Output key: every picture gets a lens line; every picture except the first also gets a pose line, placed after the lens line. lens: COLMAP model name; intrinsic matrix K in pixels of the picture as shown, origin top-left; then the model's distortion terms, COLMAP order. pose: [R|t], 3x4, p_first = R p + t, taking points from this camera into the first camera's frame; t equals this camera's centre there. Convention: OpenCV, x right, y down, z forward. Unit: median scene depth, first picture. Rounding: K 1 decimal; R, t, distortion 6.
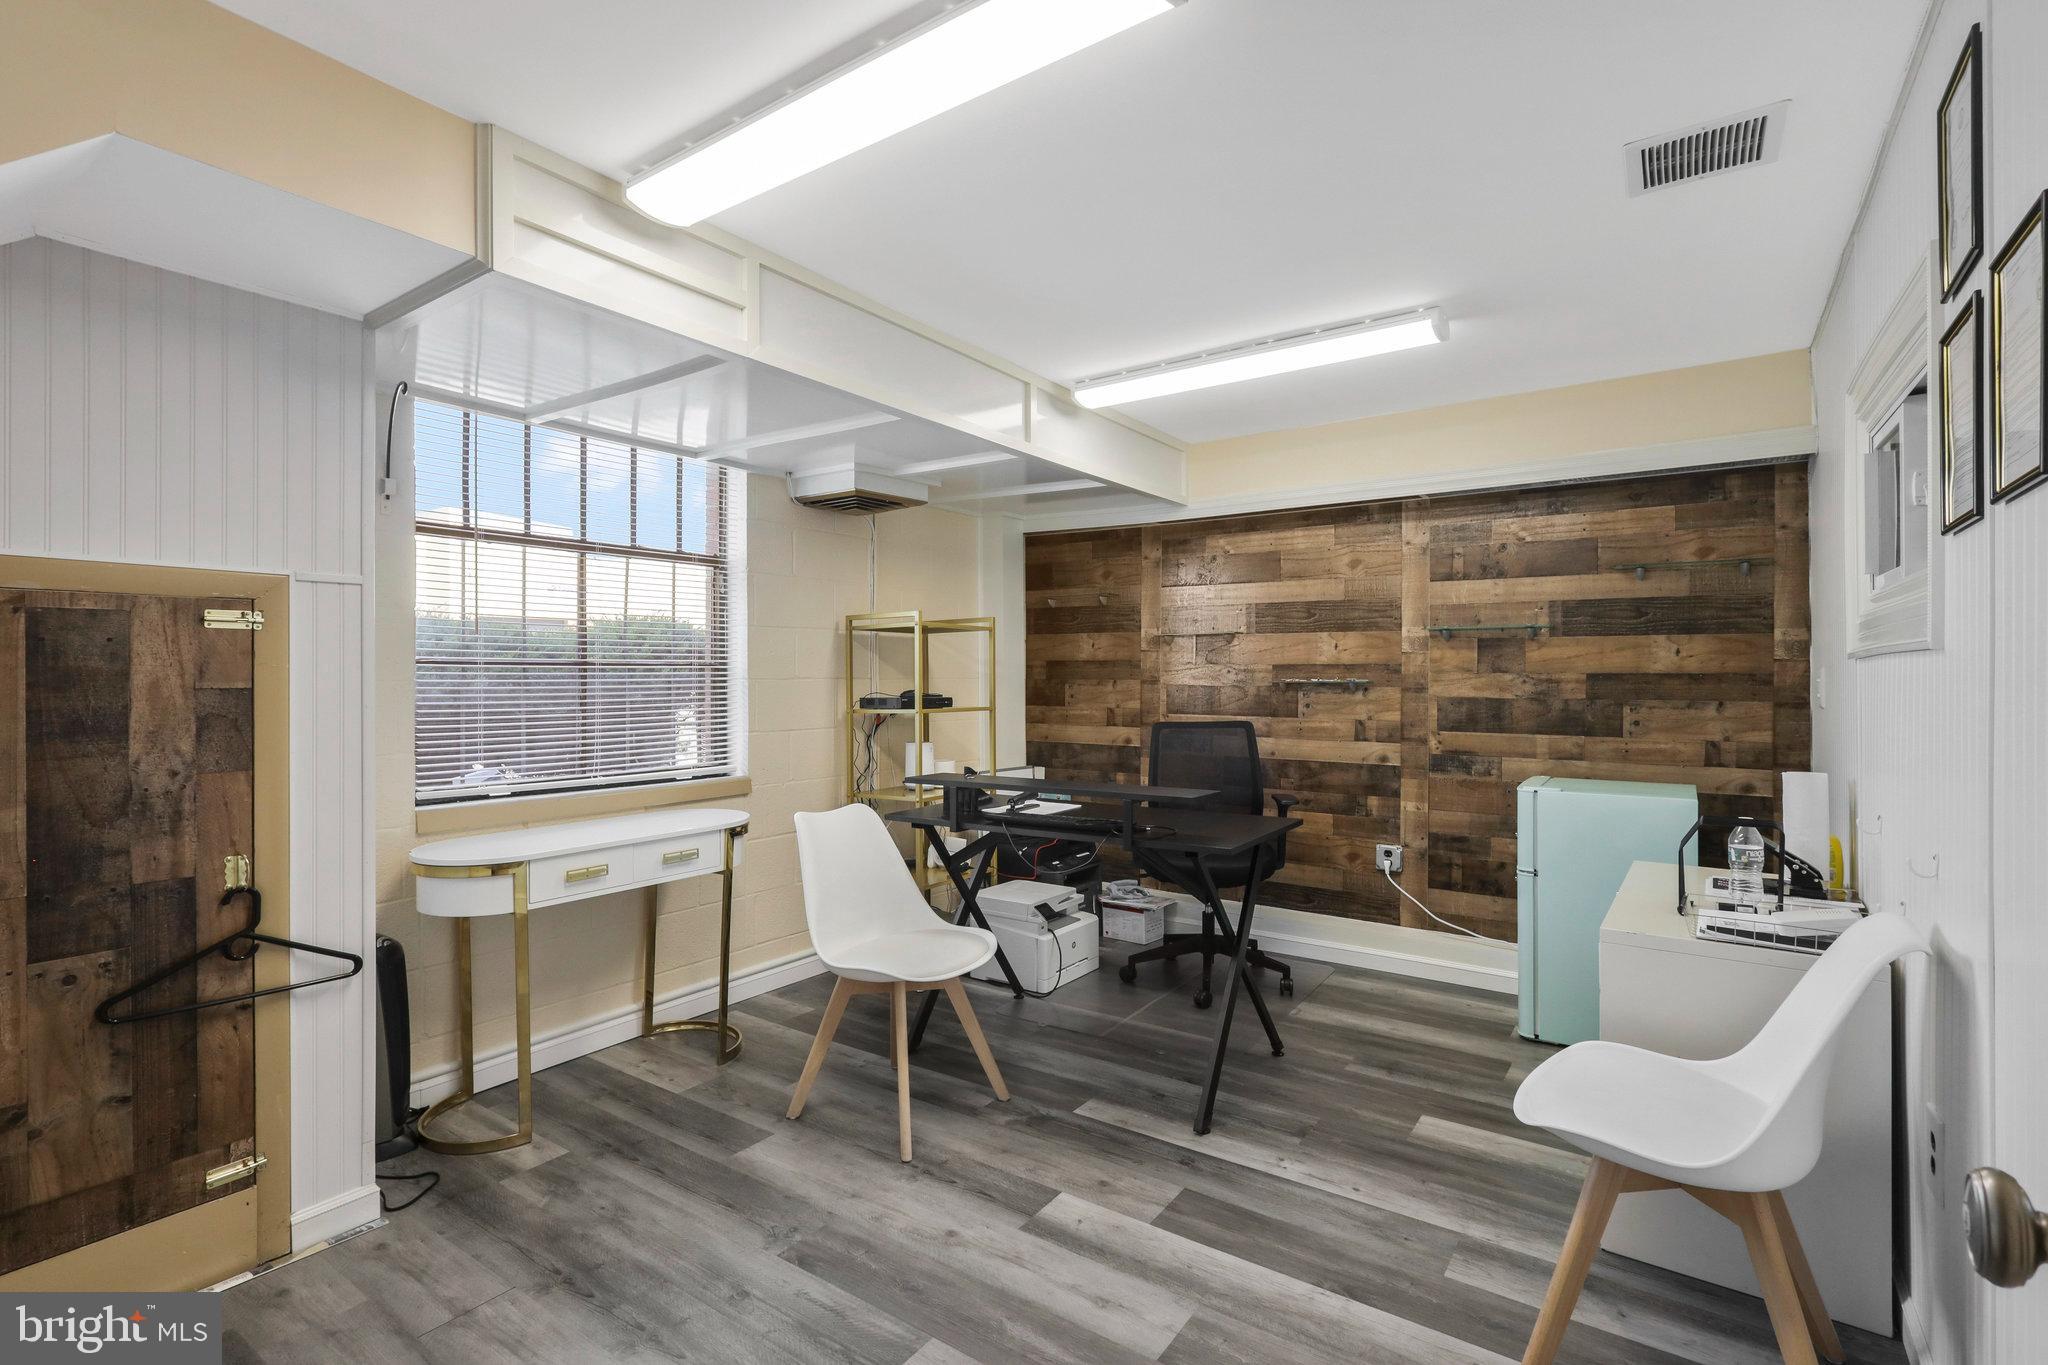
lens RADIAL K [[954.1, 0, 1019.8], [0, 954.1, 676.8], [0, 0, 1]] dist [0.001070, 0.000301]
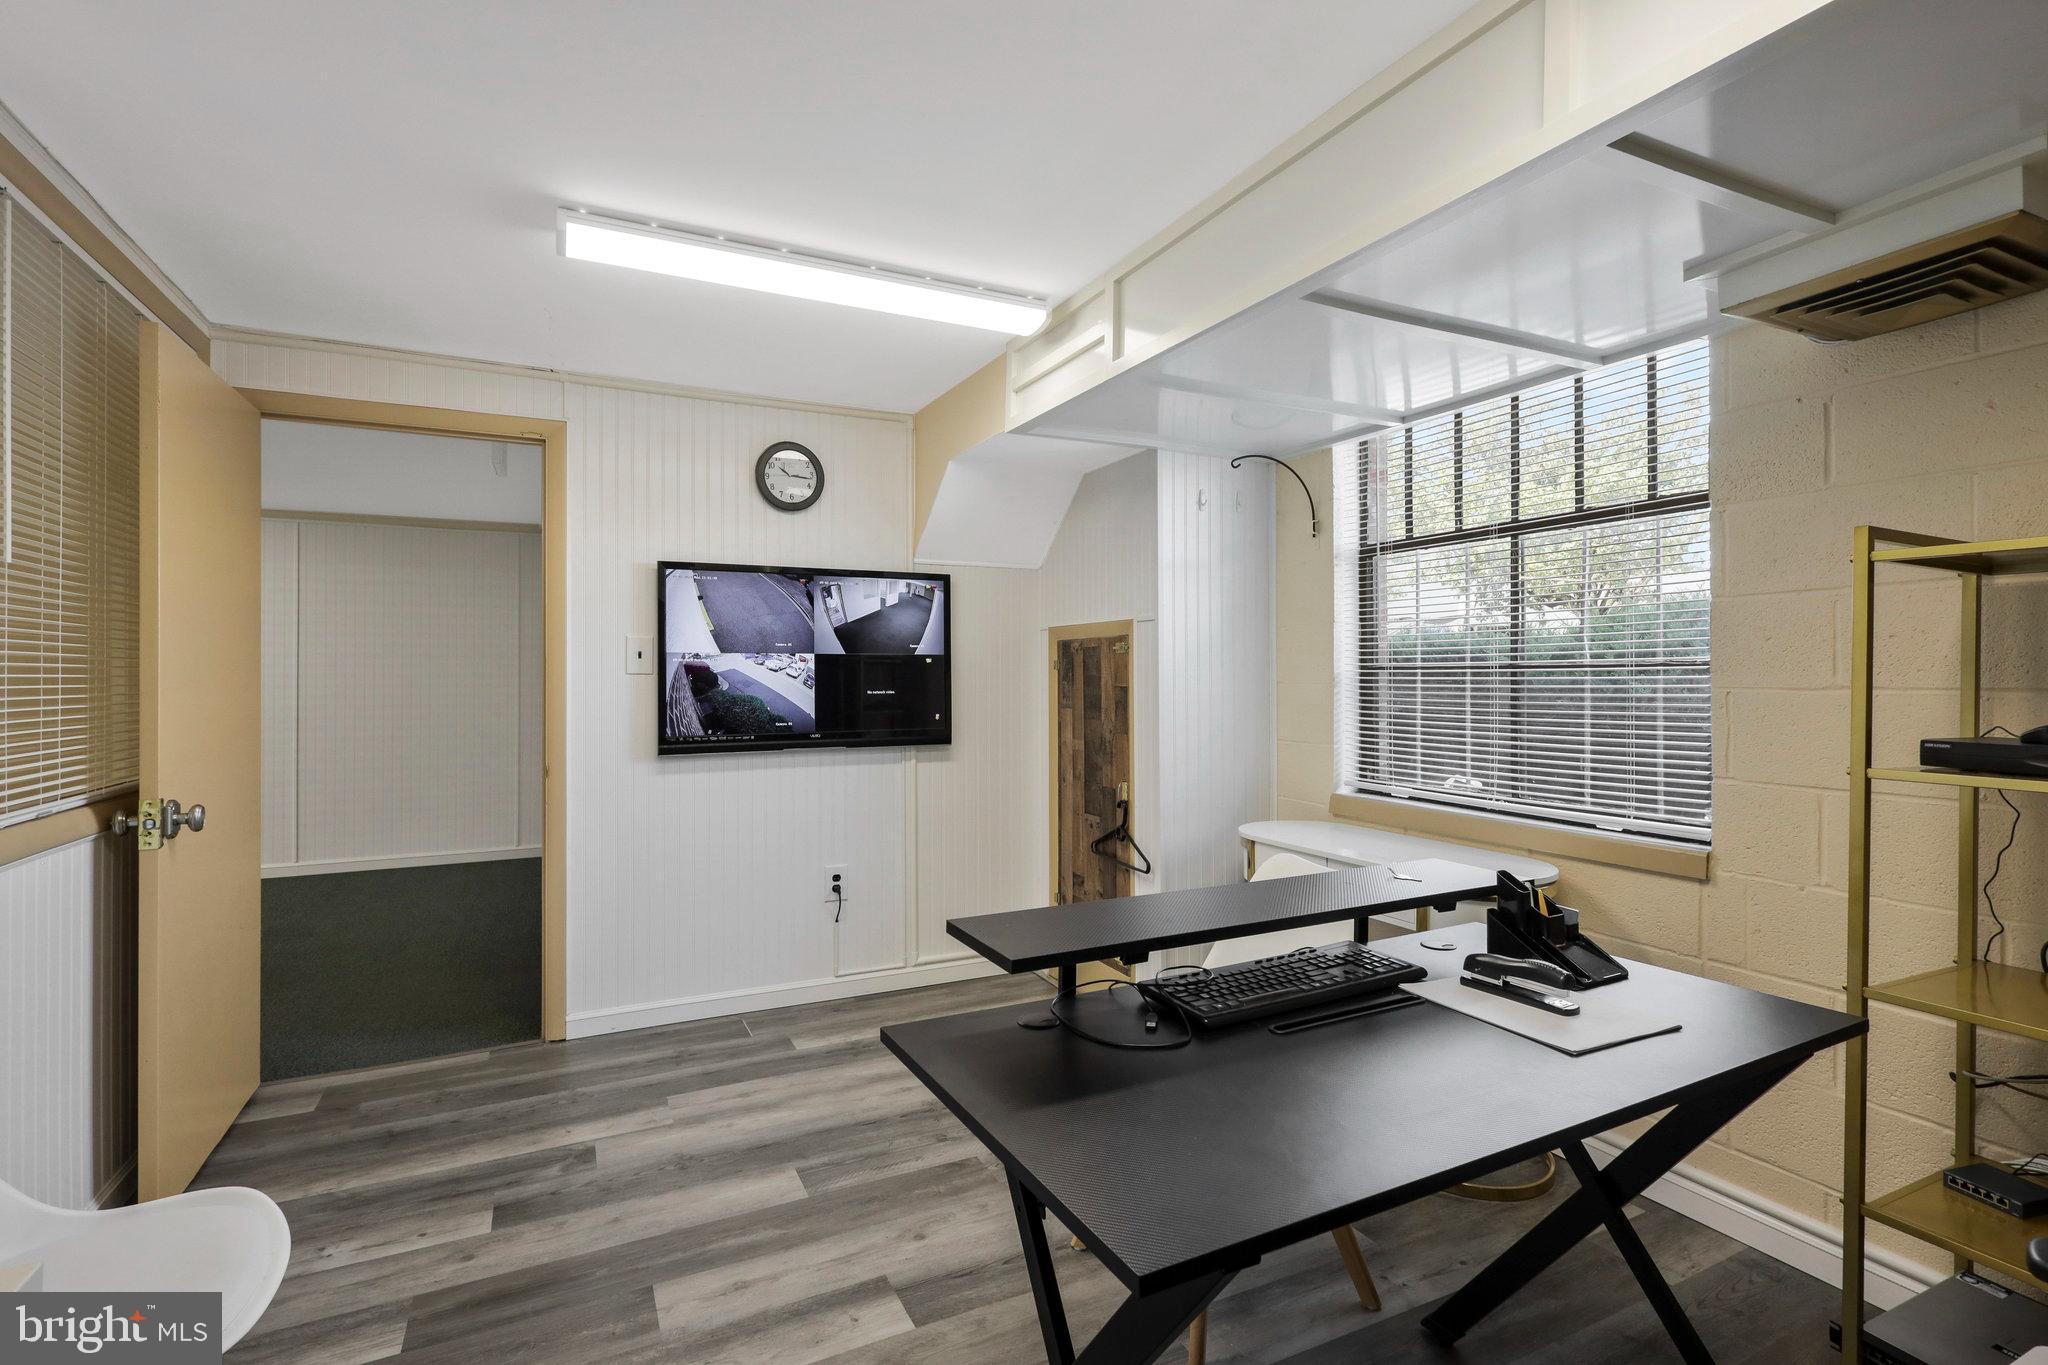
lens RADIAL K [[966.7, 0, 1032.8], [0, 966.7, 668.1], [0, 0, 1]] dist [0.000112, -0.000012]
pose [[-0.472496, -0.003845, -0.881324, 0.850109], [0.000143, 0.999990, -0.004439, -0.014812], [0.881333, -0.002223, -0.472491, 1.743605]]
